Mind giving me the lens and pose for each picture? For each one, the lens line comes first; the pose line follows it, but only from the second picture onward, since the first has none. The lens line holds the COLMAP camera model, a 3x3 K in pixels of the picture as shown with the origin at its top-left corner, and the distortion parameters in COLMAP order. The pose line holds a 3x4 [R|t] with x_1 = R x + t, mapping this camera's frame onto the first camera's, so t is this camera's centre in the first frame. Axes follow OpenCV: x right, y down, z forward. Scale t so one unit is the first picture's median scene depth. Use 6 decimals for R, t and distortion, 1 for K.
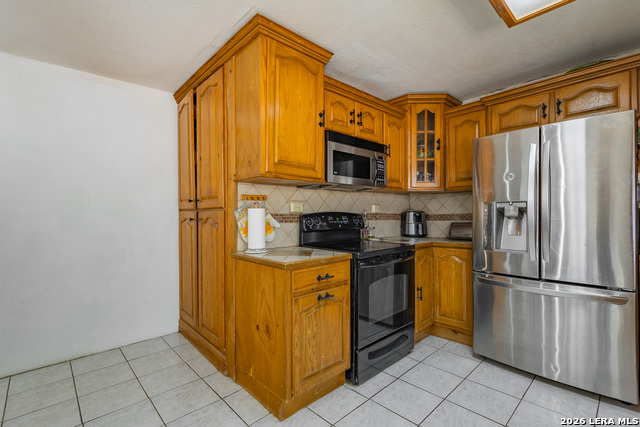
lens RADIAL K [[292.4, 0, 322.2], [0, 292.4, 213.2], [0, 0, 1]] dist [0.002939, 0.000361]
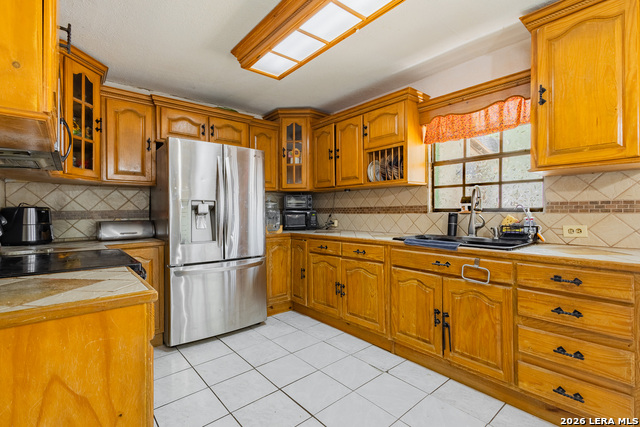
lens RADIAL K [[292.4, 0, 322.2], [0, 292.4, 213.2], [0, 0, 1]] dist [0.002939, 0.000361]
pose [[0.036810, -0.000479, 0.999322, -0.470003], [-0.005301, 0.999986, 0.000675, 0.006948], [-0.999308, -0.005322, 0.036807, 0.422069]]
